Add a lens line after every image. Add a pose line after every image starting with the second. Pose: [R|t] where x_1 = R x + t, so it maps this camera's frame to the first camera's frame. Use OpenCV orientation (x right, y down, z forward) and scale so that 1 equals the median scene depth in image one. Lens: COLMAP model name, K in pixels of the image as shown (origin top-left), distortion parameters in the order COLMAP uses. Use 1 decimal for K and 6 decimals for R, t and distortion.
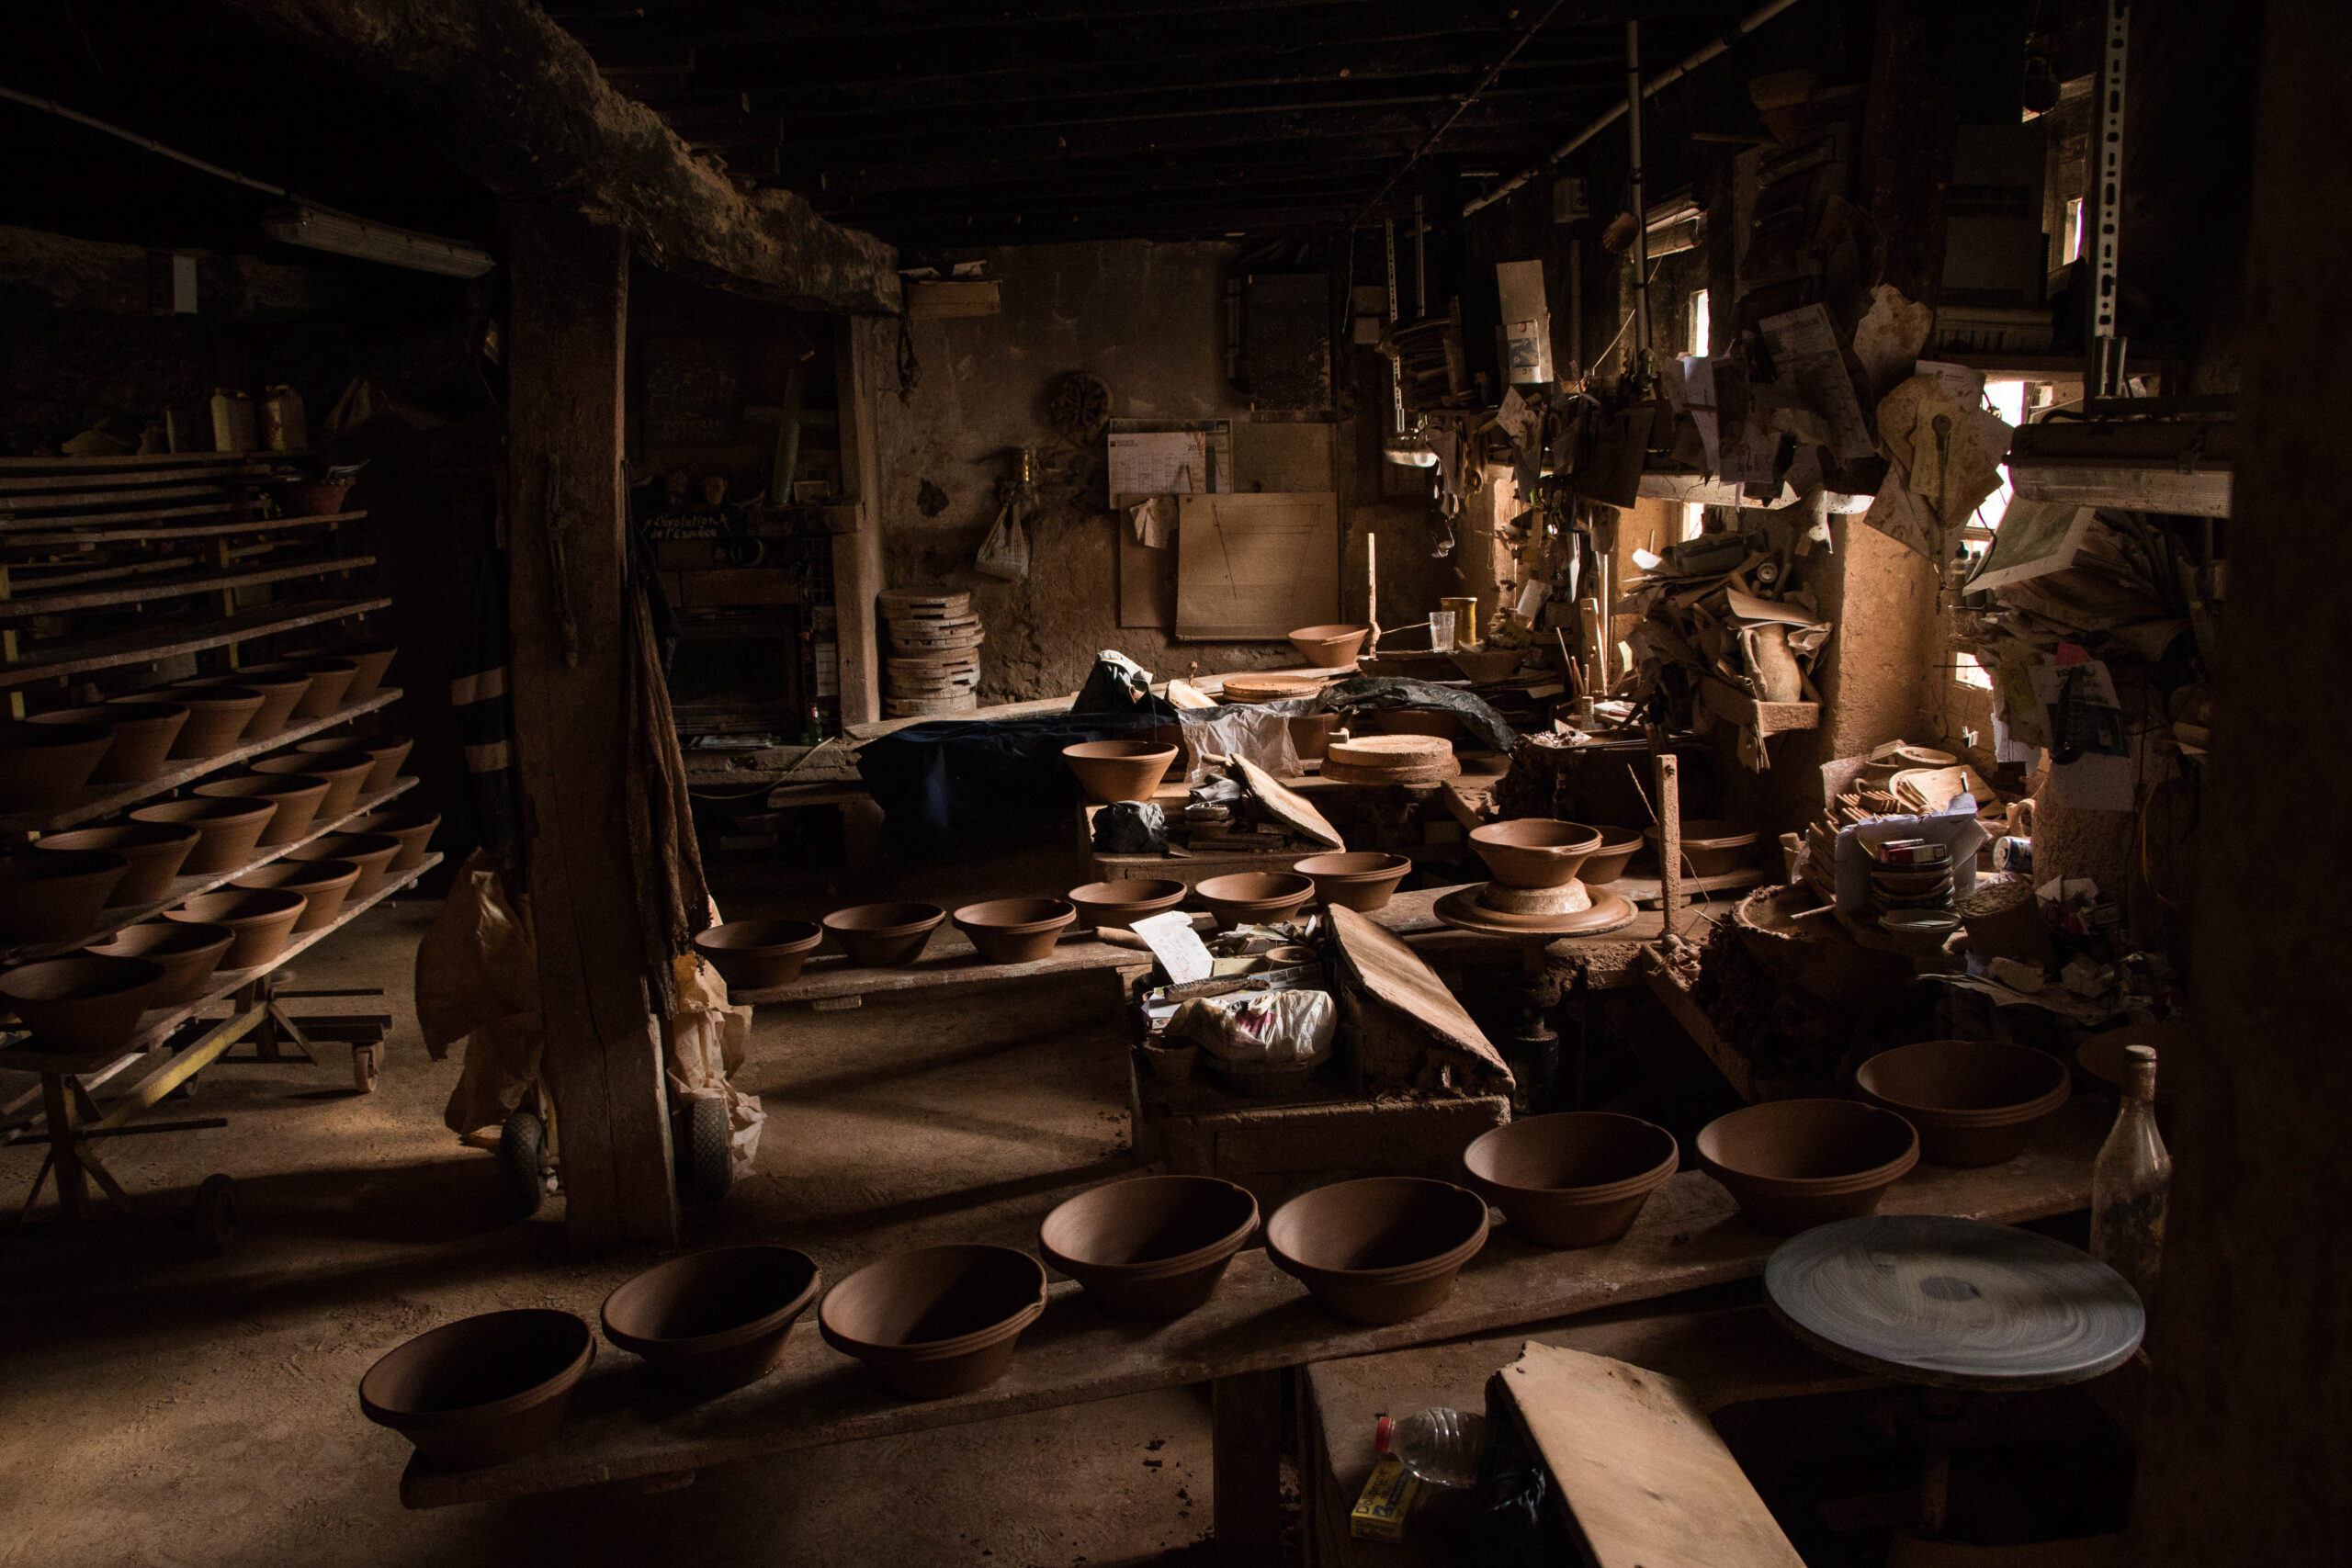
lens RADIAL K [[1902.4, 0, 1176.0], [0, 1902.4, 784.0], [0, 0, 1]] dist [-0.188705, -0.000077]
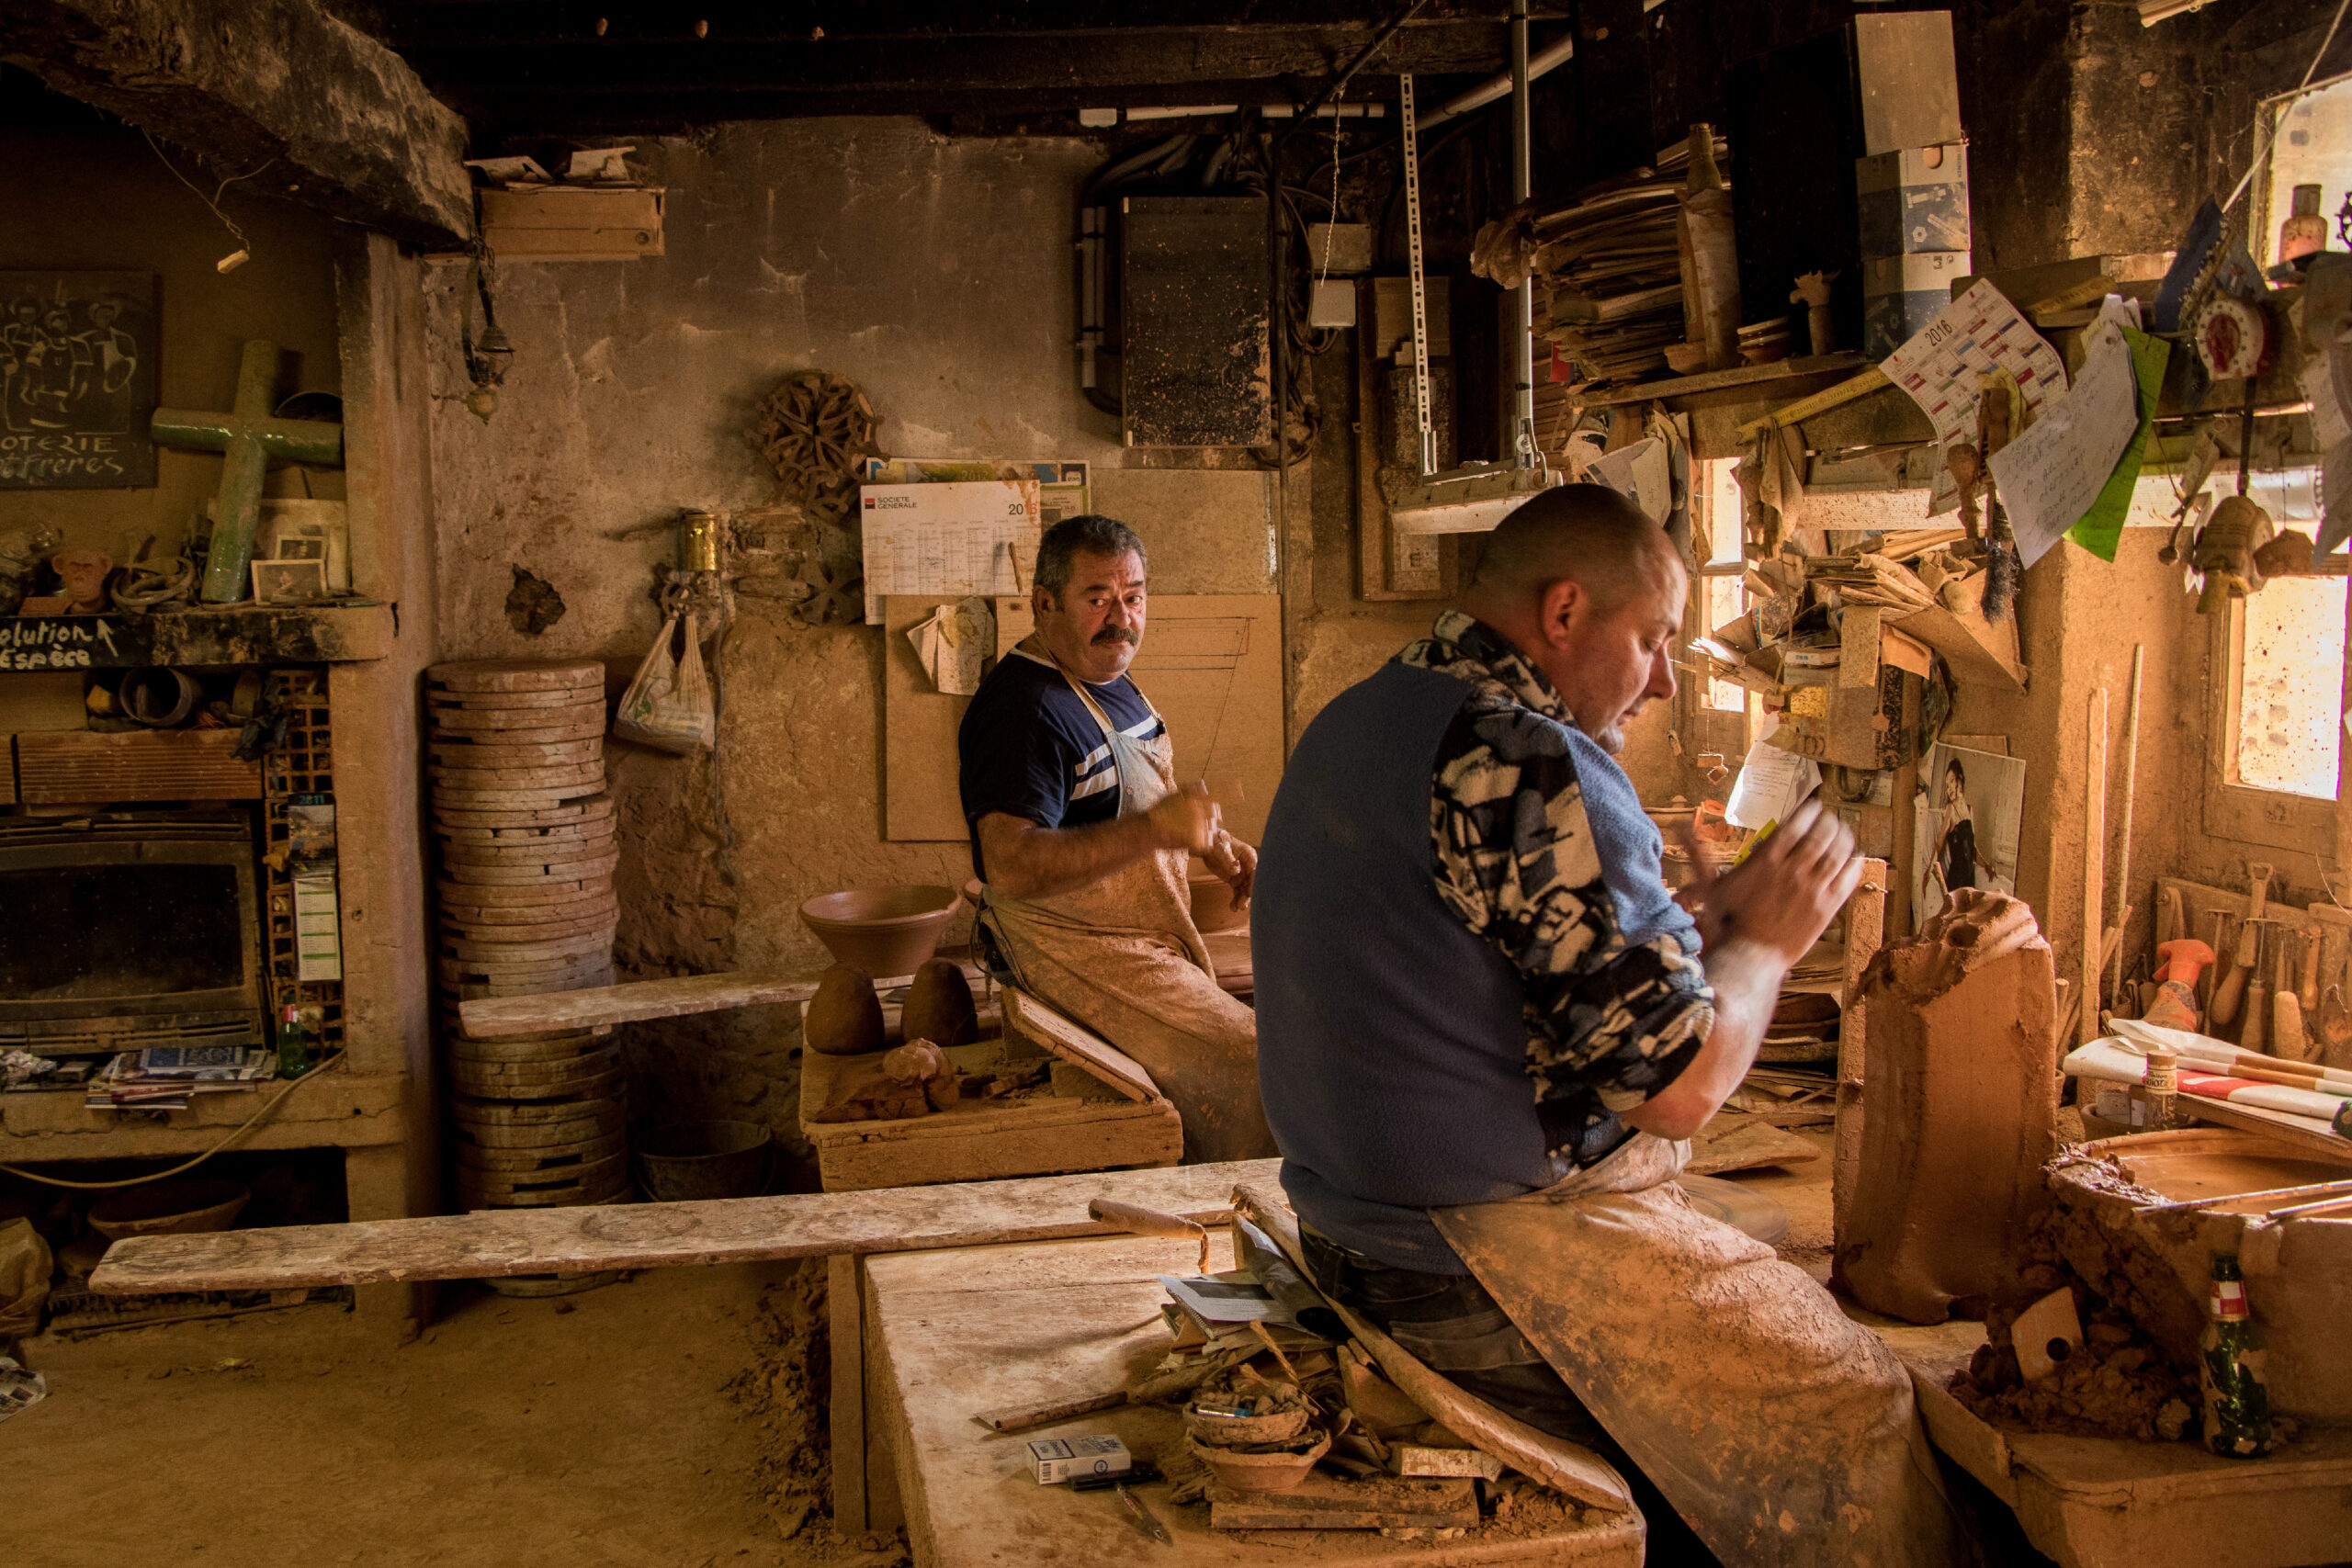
lens RADIAL K [[2490.6, 0, 1176.0], [0, 2490.6, 784.0], [0, 0, 1]] dist [-0.124893, 0.292991]
pose [[0.993420, -0.002474, 0.114502, -0.028993], [0.013017, 0.995728, -0.091418, -0.033696], [-0.113787, 0.092307, 0.989208, 0.294607]]
